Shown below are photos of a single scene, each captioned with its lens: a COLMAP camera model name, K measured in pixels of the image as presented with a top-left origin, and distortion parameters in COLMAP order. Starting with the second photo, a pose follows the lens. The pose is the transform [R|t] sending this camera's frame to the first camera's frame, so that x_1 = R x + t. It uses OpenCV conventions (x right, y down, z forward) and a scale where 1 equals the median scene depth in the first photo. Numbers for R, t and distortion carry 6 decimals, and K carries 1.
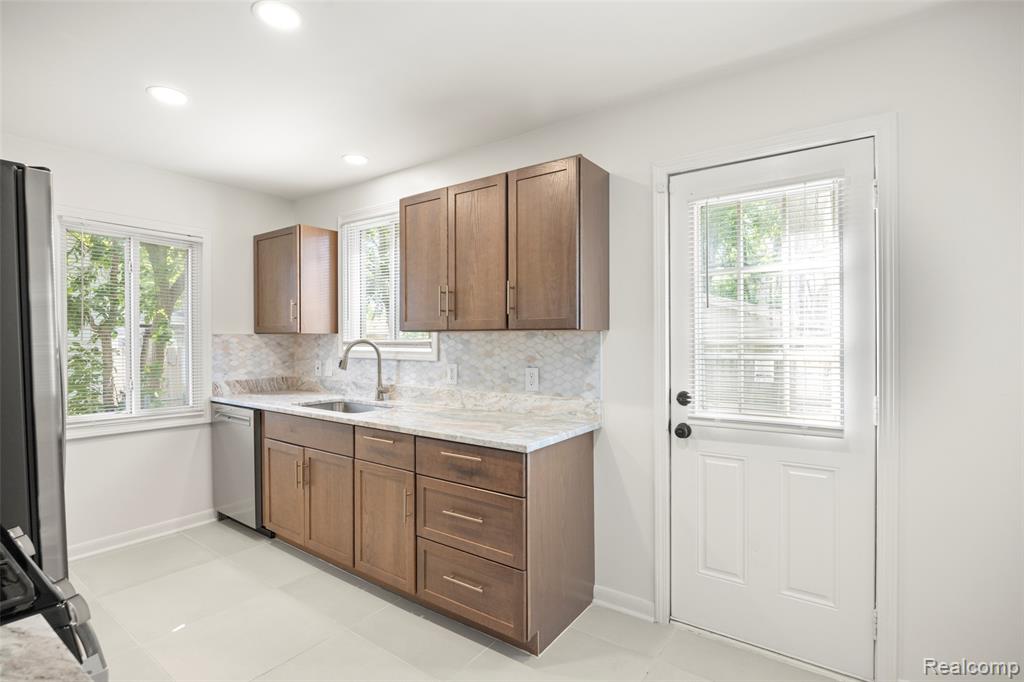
lens RADIAL K [[502.8, 0, 516.6], [0, 502.8, 338.7], [0, 0, 1]] dist [0.000514, 0.000247]
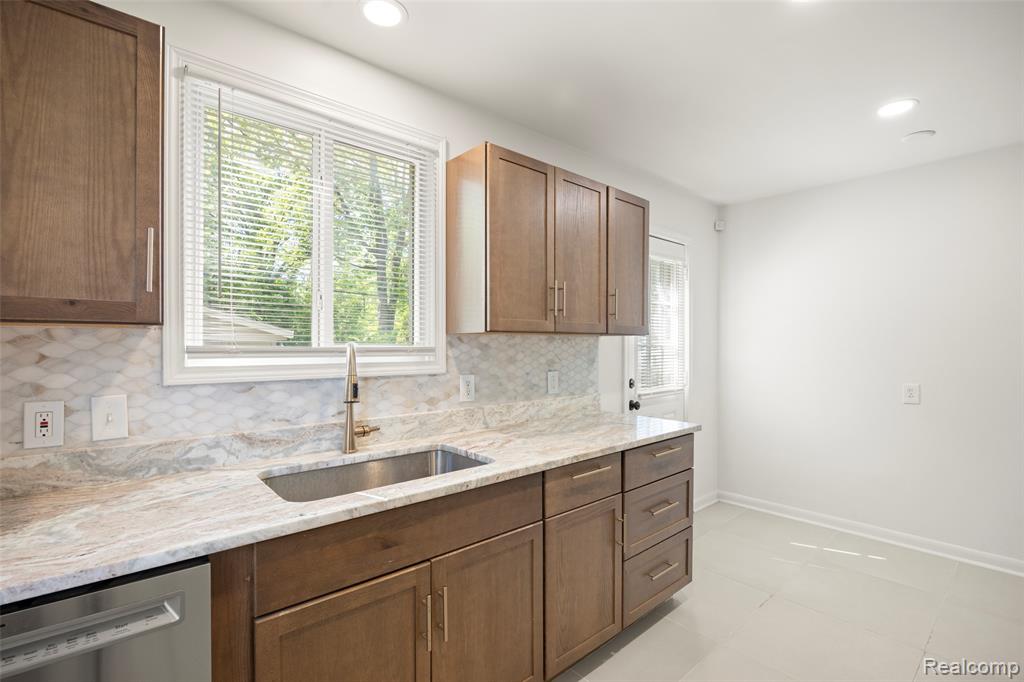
lens RADIAL K [[466.7, 0, 512.6], [0, 466.7, 345.2], [0, 0, 1]] dist [-0.002431, -0.000268]
pose [[0.211142, -0.000058, 0.977455, -0.865495], [-0.000918, 1.000000, 0.000257, 0.004804], [-0.977455, -0.000951, 0.211141, 0.838419]]
